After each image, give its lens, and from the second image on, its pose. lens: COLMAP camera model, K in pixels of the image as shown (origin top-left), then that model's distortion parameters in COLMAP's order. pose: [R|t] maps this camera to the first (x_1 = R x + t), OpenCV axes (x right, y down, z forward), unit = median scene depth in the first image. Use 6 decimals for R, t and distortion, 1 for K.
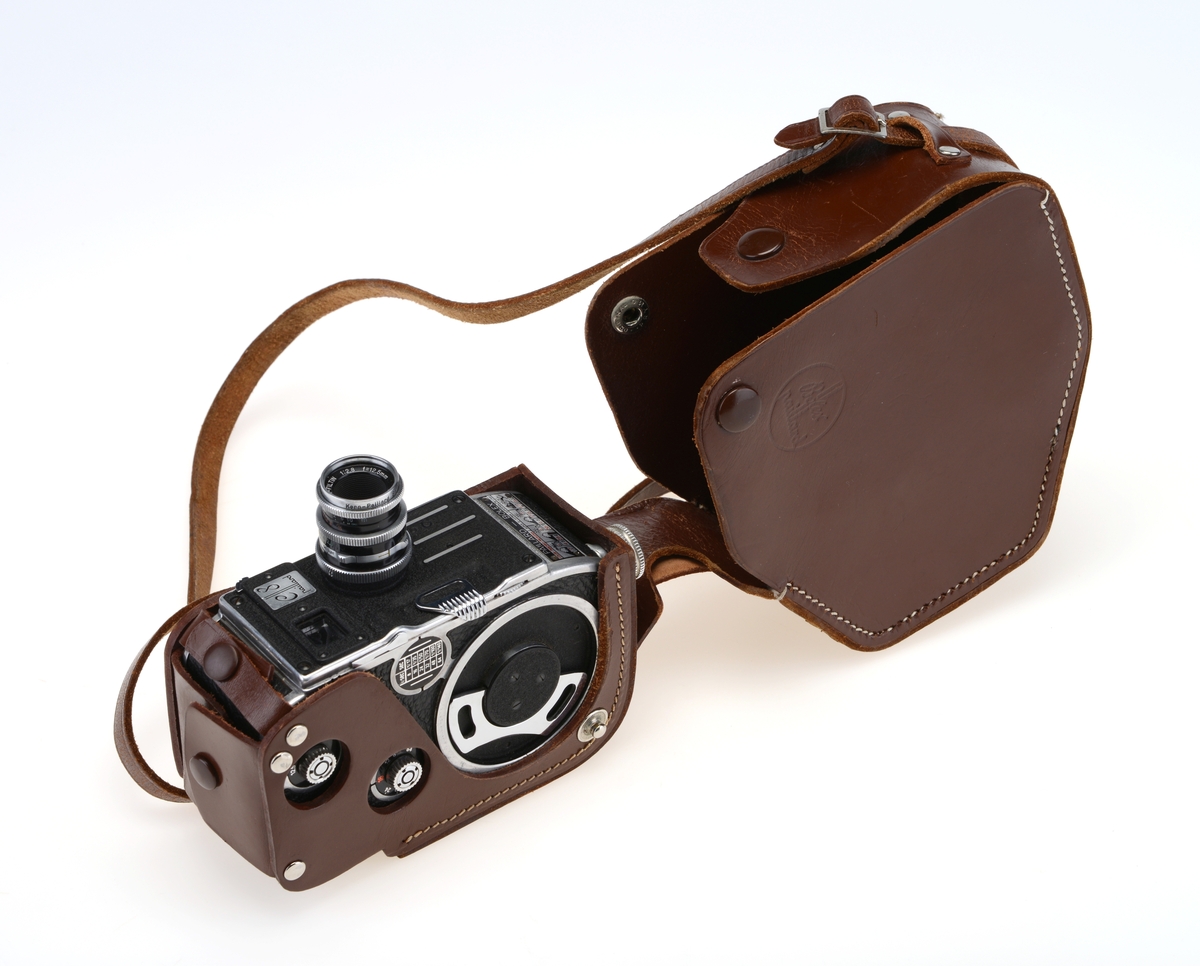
lens RADIAL K [[3002.7, 0, 600.4], [0, 3002.7, 482.3], [0, 0, 1]] dist [-0.008880, 0.000000]
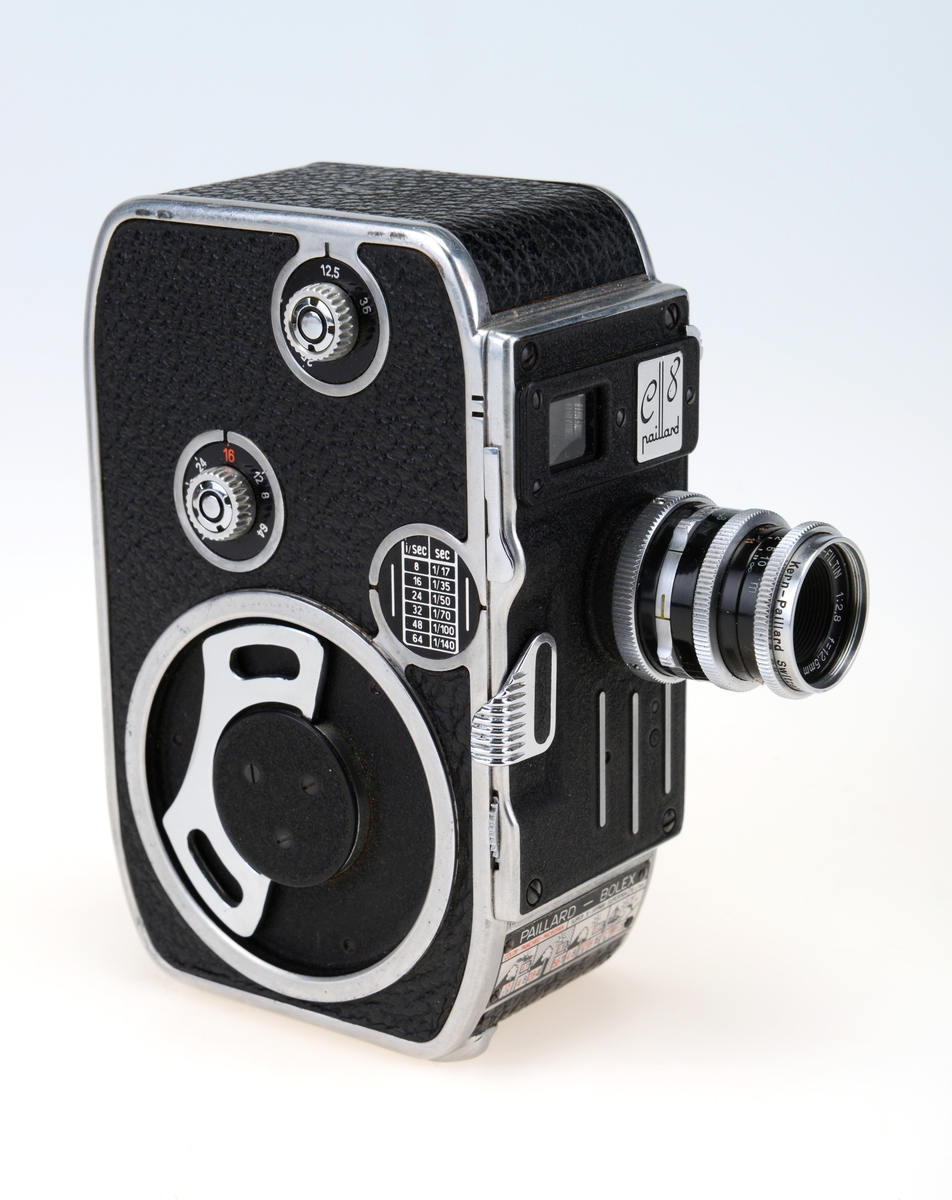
lens RADIAL K [[3002.7, 0, 476.5], [0, 3002.7, 601.2], [0, 0, 1]] dist [-0.008880, 0.000000]
pose [[-0.350707, 0.901001, -0.255346, 0.063083], [-0.929424, -0.368295, -0.023023, 0.063801], [-0.114786, 0.229251, 0.966575, 0.522366]]
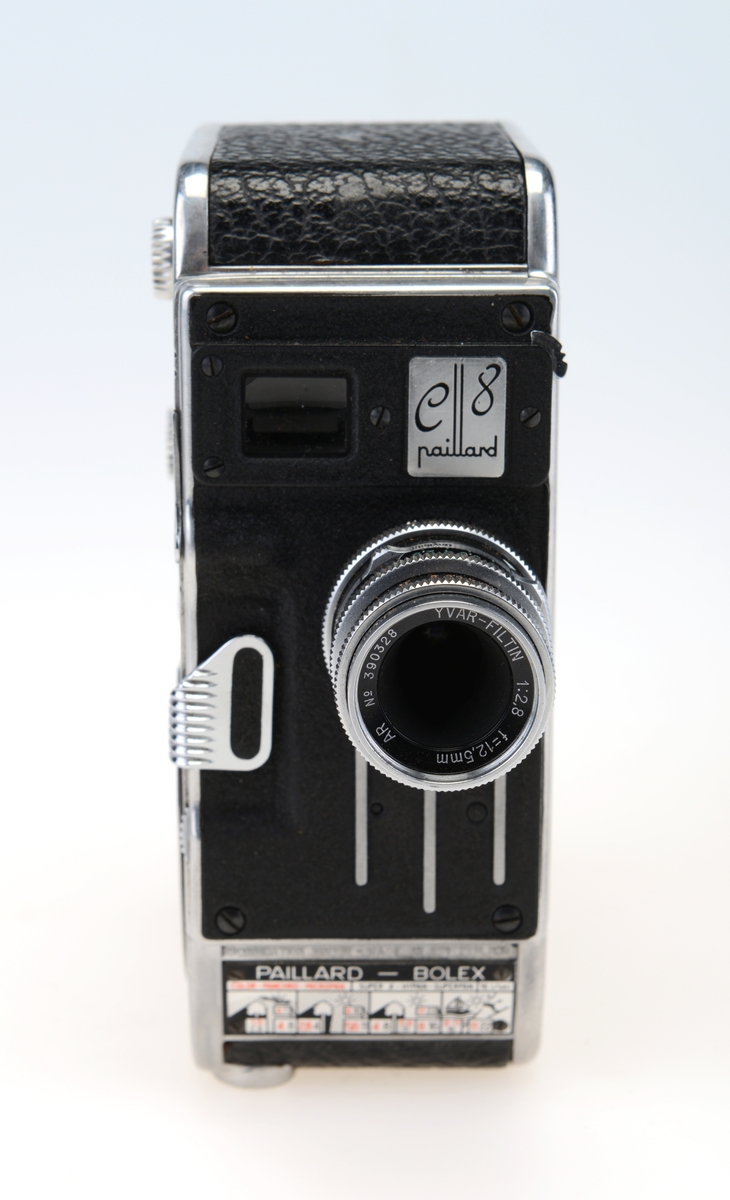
lens RADIAL K [[2575.0, 0, 366.6], [0, 2575.0, 601.3], [0, 0, 1]] dist [0.244306, 0.000000]
pose [[-0.607982, 0.767666, 0.202600, -0.150246], [-0.495903, -0.566455, 0.658186, -0.209859], [0.620031, 0.299695, 0.725082, 0.733387]]
